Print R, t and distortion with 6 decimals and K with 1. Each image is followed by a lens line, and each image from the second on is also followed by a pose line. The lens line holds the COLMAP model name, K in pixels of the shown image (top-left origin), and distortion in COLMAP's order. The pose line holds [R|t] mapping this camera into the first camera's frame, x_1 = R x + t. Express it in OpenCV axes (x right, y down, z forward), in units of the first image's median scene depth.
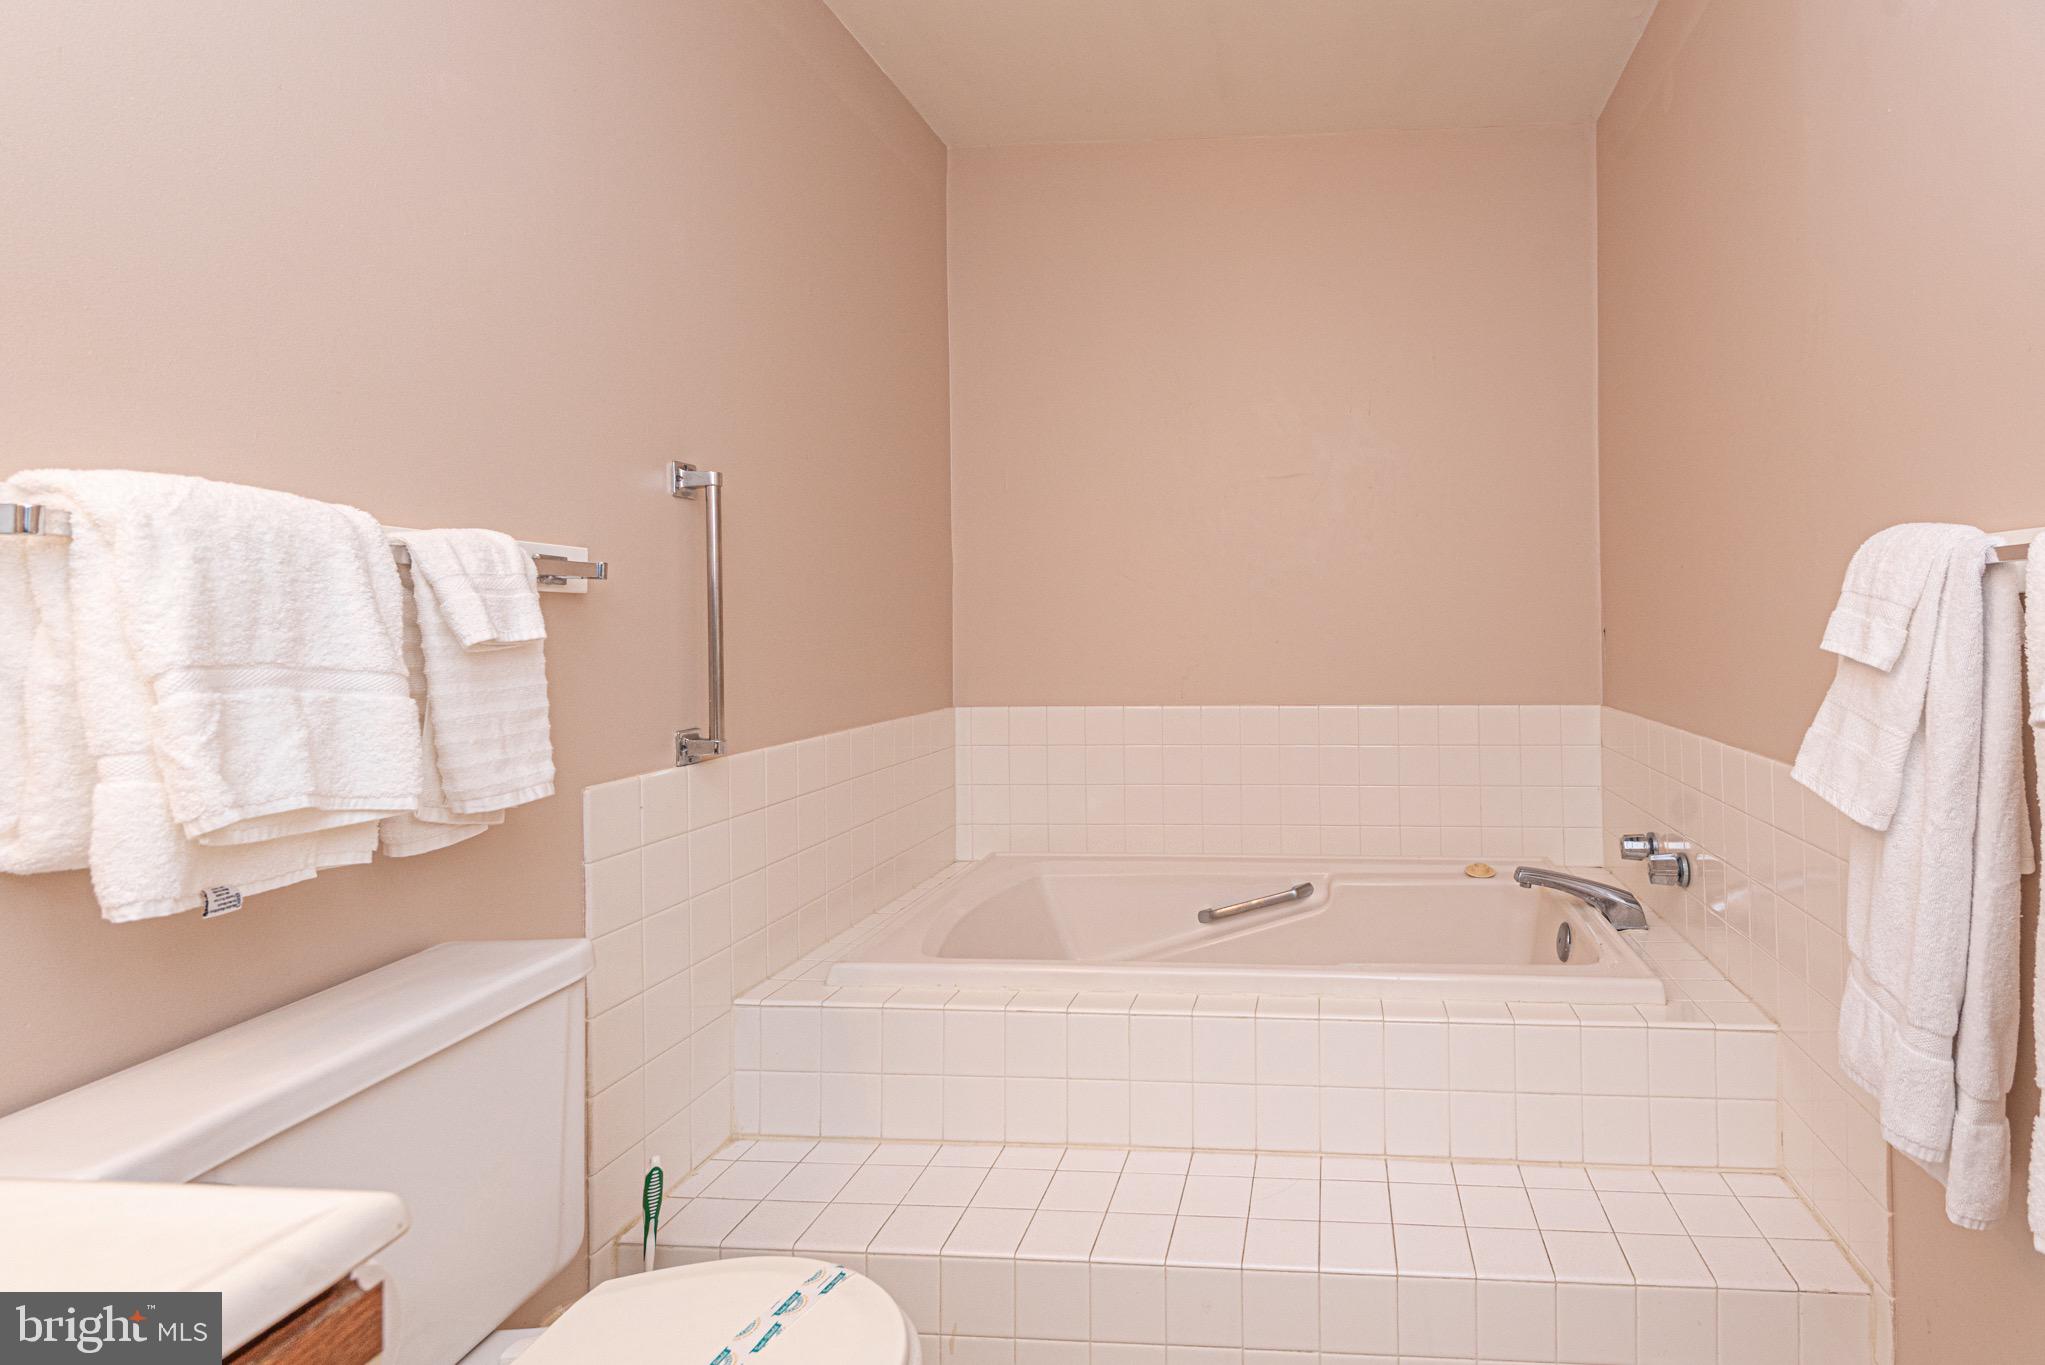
lens RADIAL K [[950.7, 0, 1038.1], [0, 950.7, 674.1], [0, 0, 1]] dist [0.012691, -0.000194]
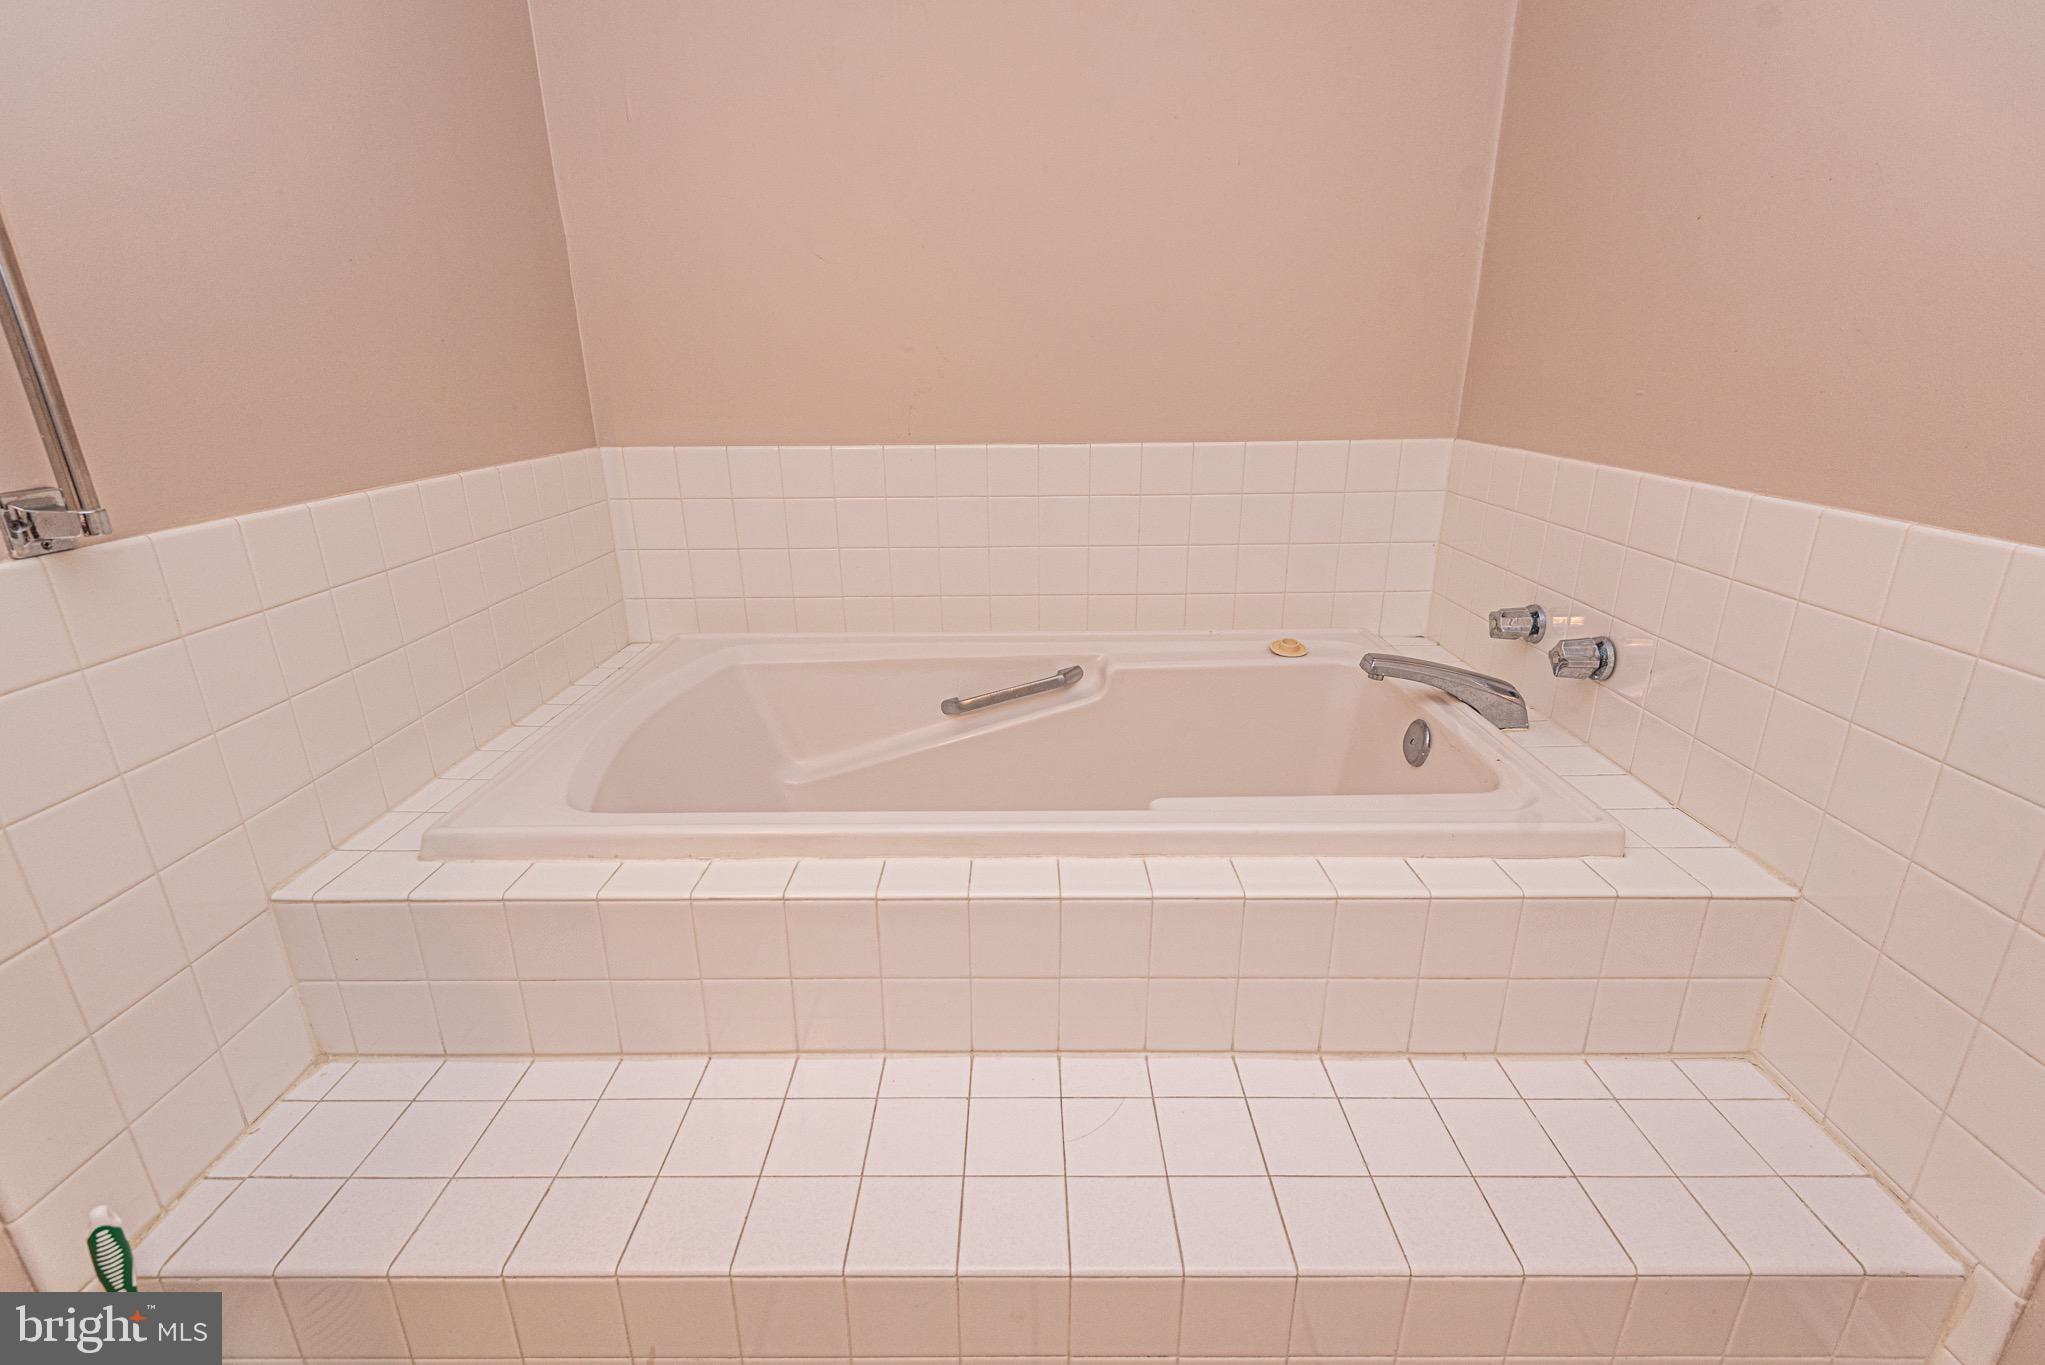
lens RADIAL K [[938.5, 0, 1049.8], [0, 938.5, 688.5], [0, 0, 1]] dist [0.029392, -0.000530]
pose [[0.949607, -0.086785, 0.301188, 0.017577], [-0.001999, 0.959209, 0.282690, 0.009958], [-0.313436, -0.269046, 0.910699, 0.314334]]
